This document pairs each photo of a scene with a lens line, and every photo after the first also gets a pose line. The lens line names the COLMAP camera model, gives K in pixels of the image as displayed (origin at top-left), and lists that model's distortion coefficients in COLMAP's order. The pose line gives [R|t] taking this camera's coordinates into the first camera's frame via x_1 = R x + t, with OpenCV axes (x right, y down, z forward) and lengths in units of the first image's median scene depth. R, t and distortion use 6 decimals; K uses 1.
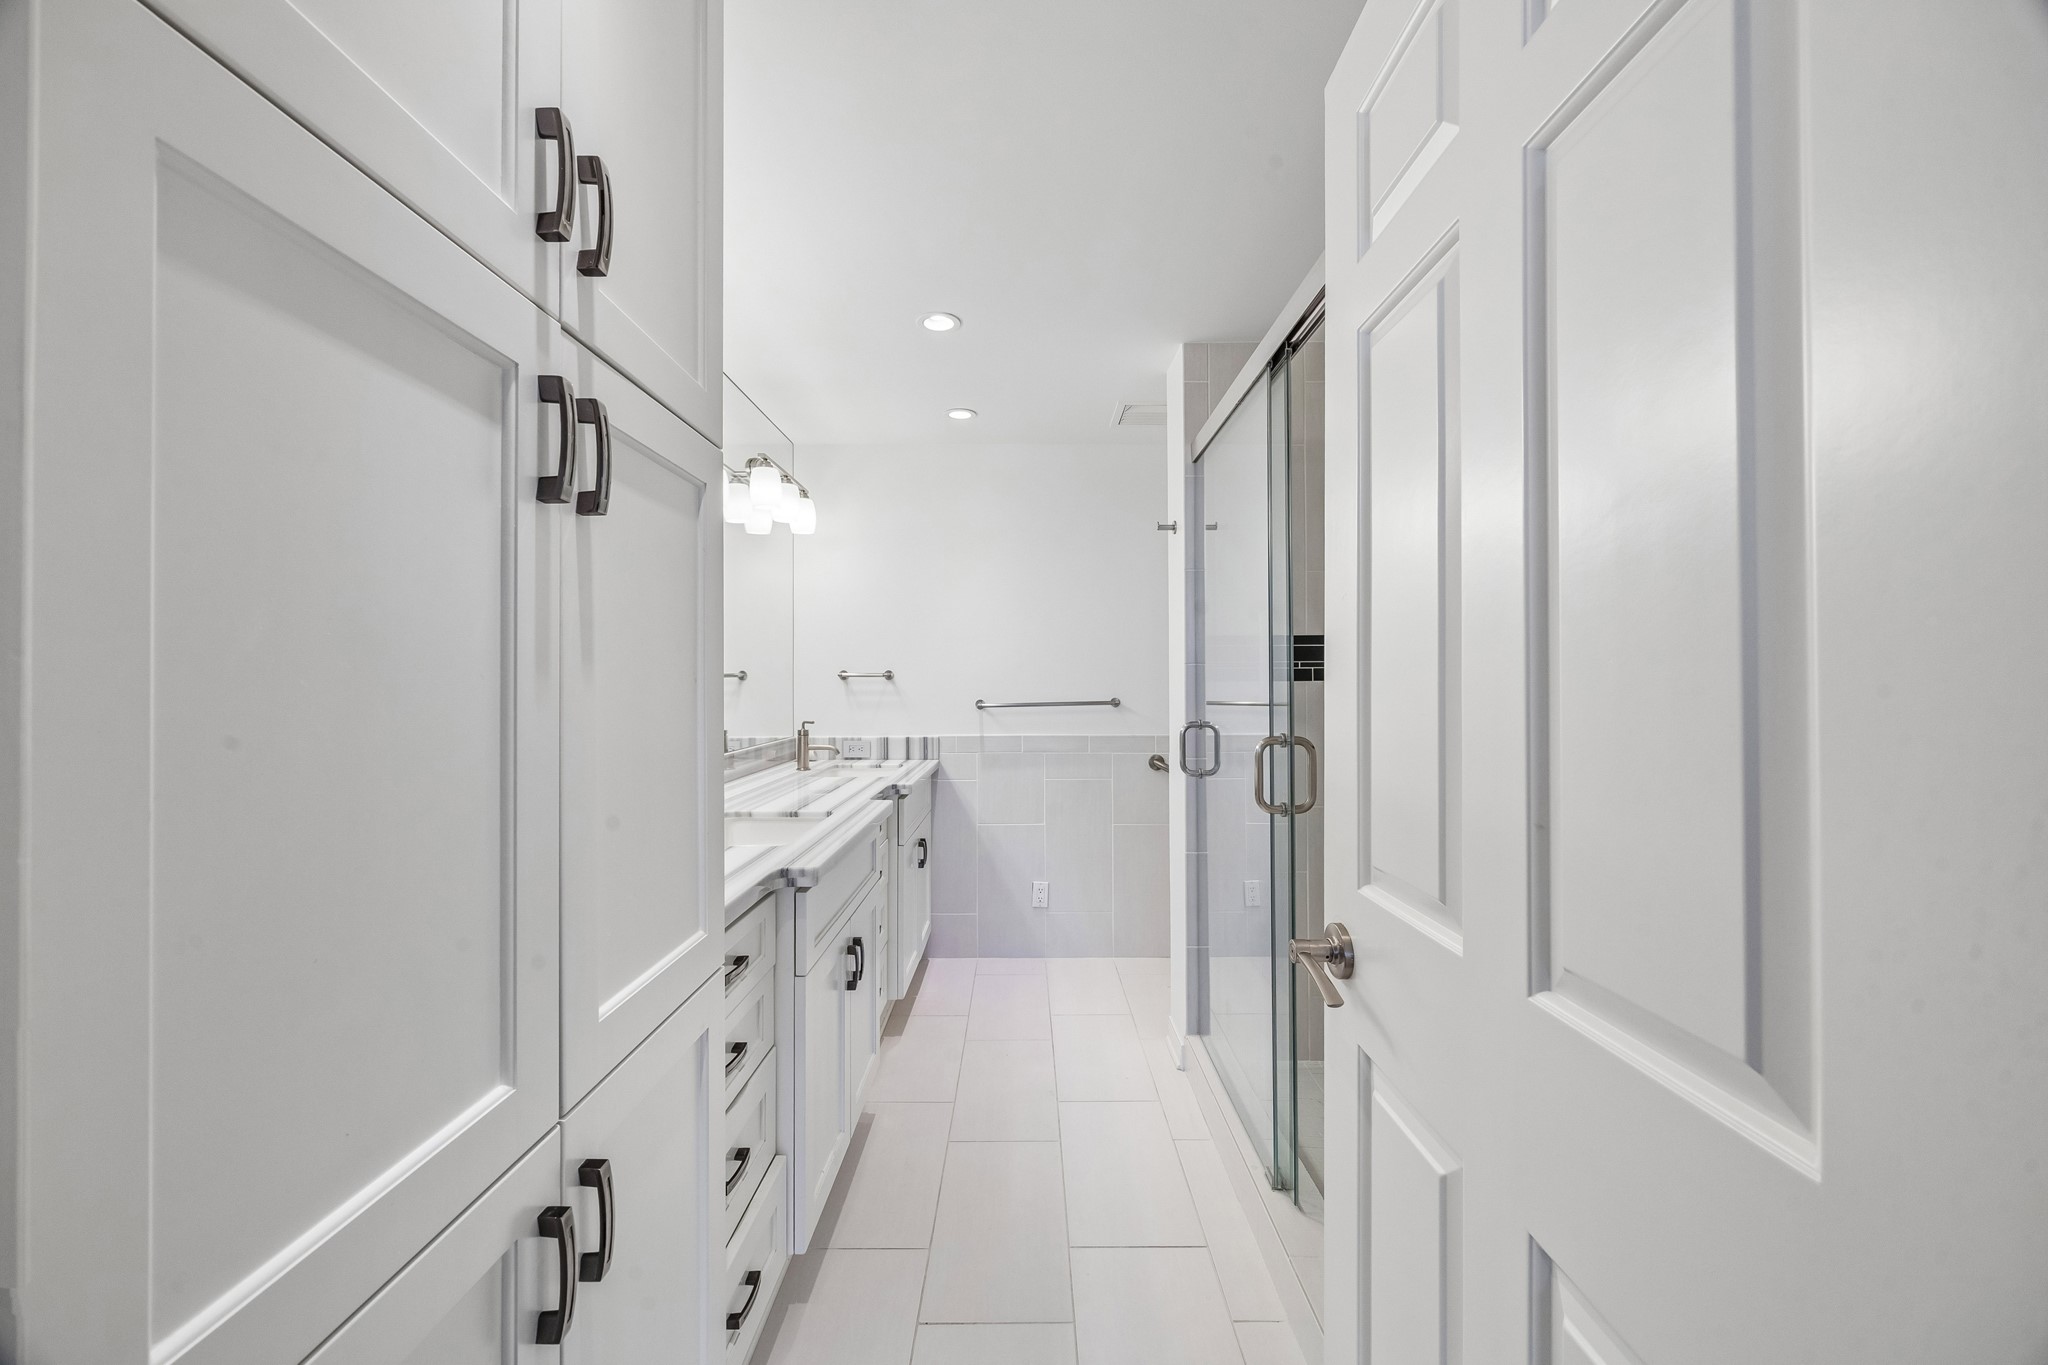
lens RADIAL K [[783.5, 0, 1014.3], [0, 783.5, 684.8], [0, 0, 1]] dist [0.000103, -0.000042]
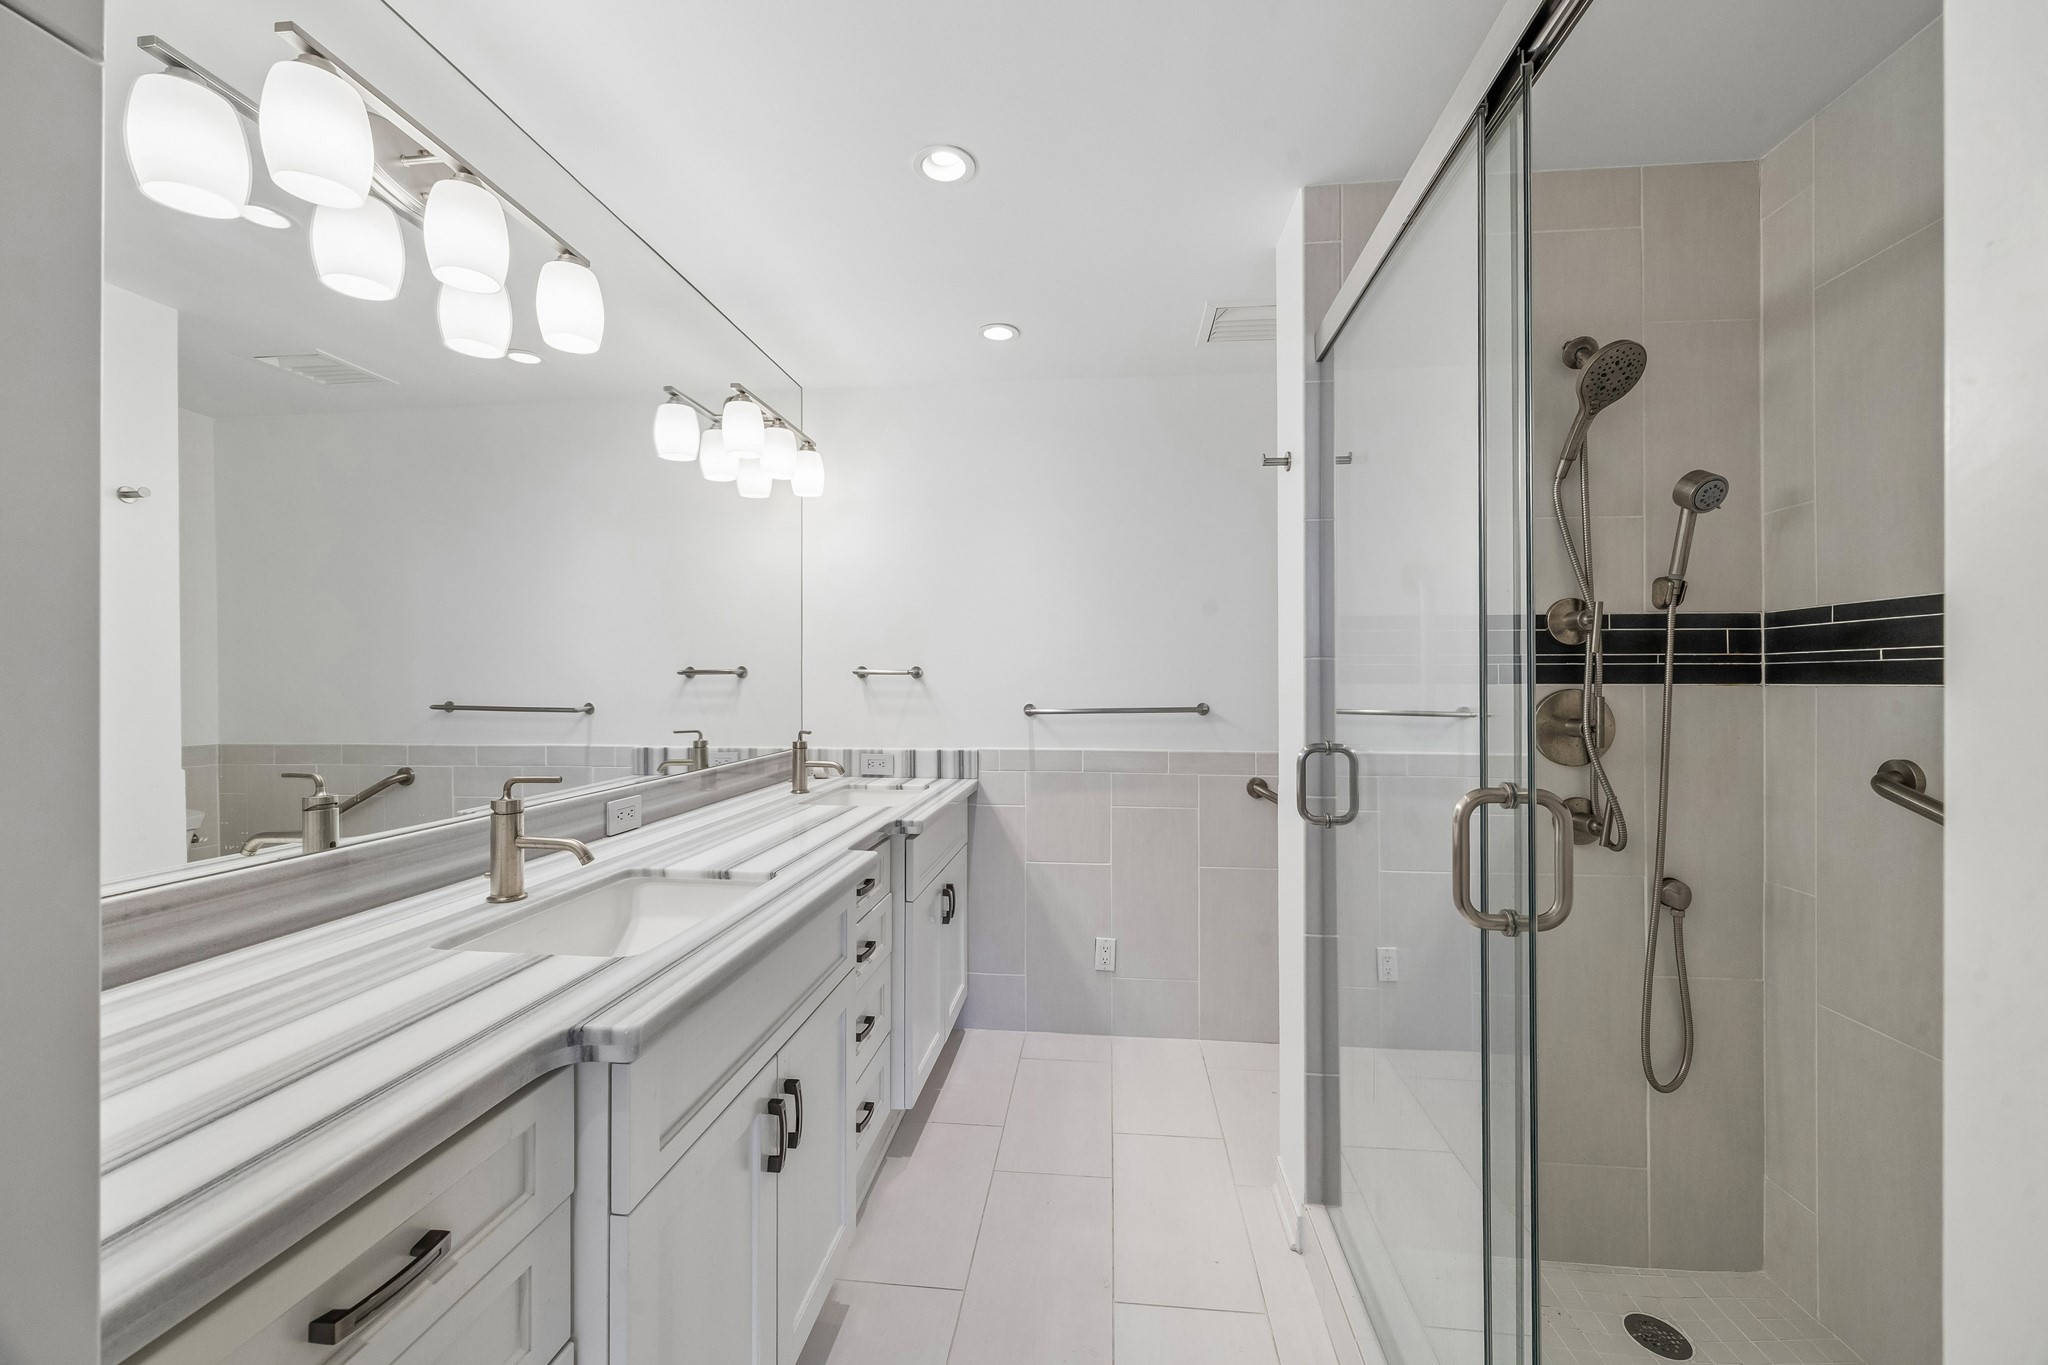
lens RADIAL K [[783.5, 0, 1040.8], [0, 783.5, 670.2], [0, 0, 1]] dist [0.000103, -0.000042]
pose [[0.996702, 0.004136, -0.081039, 0.042524], [-0.005349, 0.999877, -0.014754, -0.004595], [0.080968, 0.015139, 0.996602, 0.289256]]
